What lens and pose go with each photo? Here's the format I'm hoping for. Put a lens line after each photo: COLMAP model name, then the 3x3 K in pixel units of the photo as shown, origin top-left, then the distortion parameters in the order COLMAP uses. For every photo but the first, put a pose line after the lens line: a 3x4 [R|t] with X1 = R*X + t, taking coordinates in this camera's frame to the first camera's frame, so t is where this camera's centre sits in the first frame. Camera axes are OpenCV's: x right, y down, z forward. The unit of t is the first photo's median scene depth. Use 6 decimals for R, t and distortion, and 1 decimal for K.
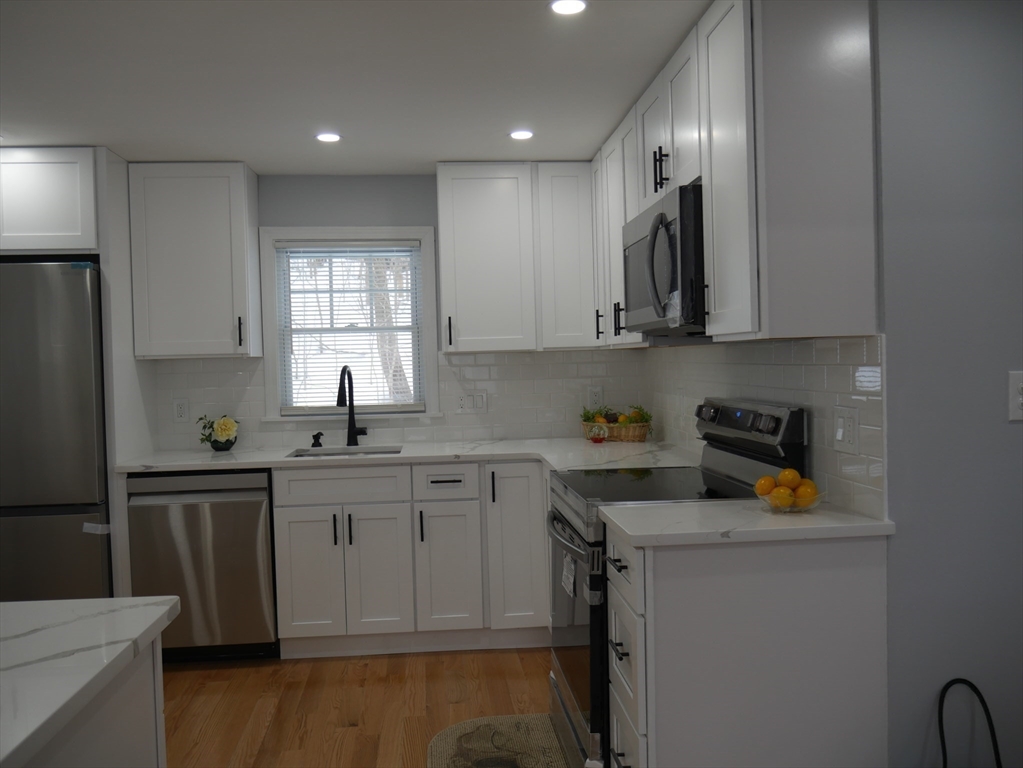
lens RADIAL K [[865.3, 0, 520.2], [0, 865.3, 390.1], [0, 0, 1]] dist [-0.030274, 0.021139]
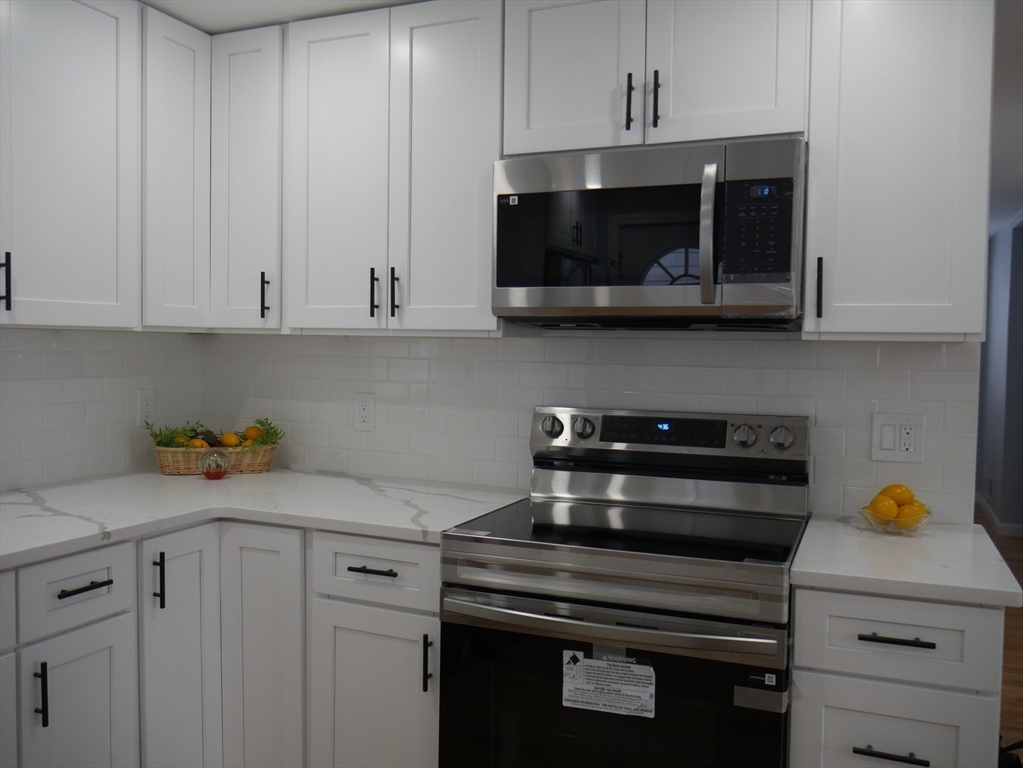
lens RADIAL K [[865.3, 0, 495.6], [0, 865.3, 387.9], [0, 0, 1]] dist [-0.030274, 0.021139]
pose [[0.476795, -0.007419, 0.878983, -0.386467], [0.001536, 0.999970, 0.007607, -0.011429], [-0.879013, -0.002276, 0.476792, 0.537142]]
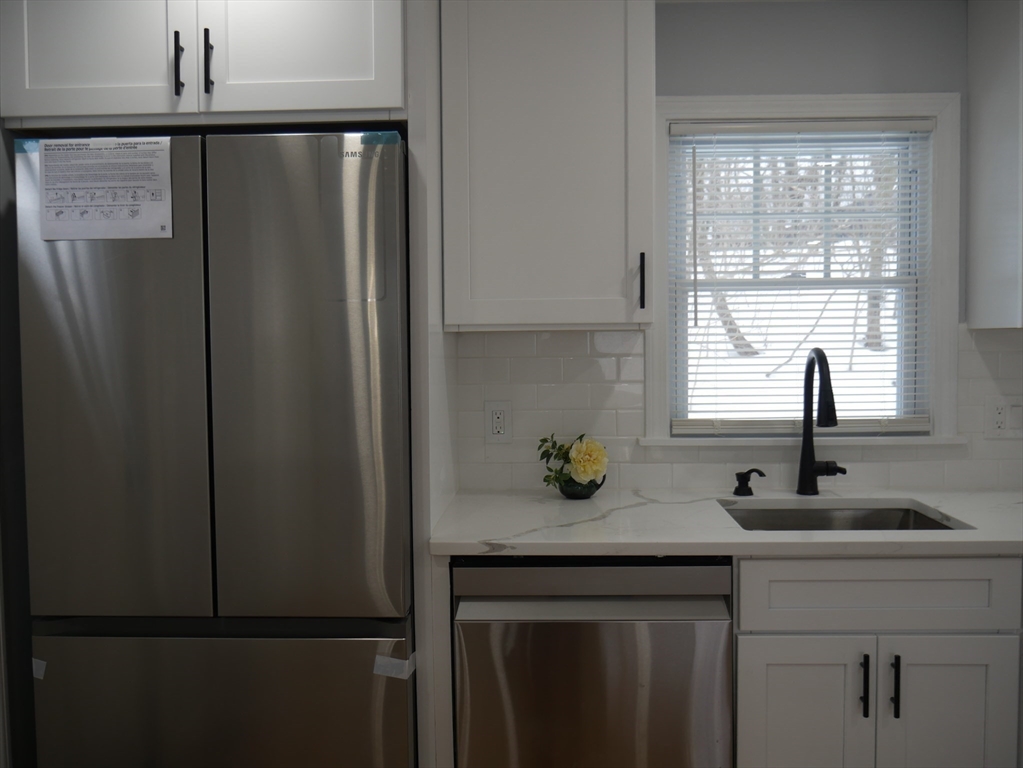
lens RADIAL K [[865.3, 0, 515.1], [0, 865.3, 388.0], [0, 0, 1]] dist [-0.030274, 0.021139]
pose [[0.990292, 0.018776, -0.137731, -0.328196], [-0.015990, 0.999645, 0.021309, -0.012585], [0.138082, -0.018900, 0.990240, 0.468866]]
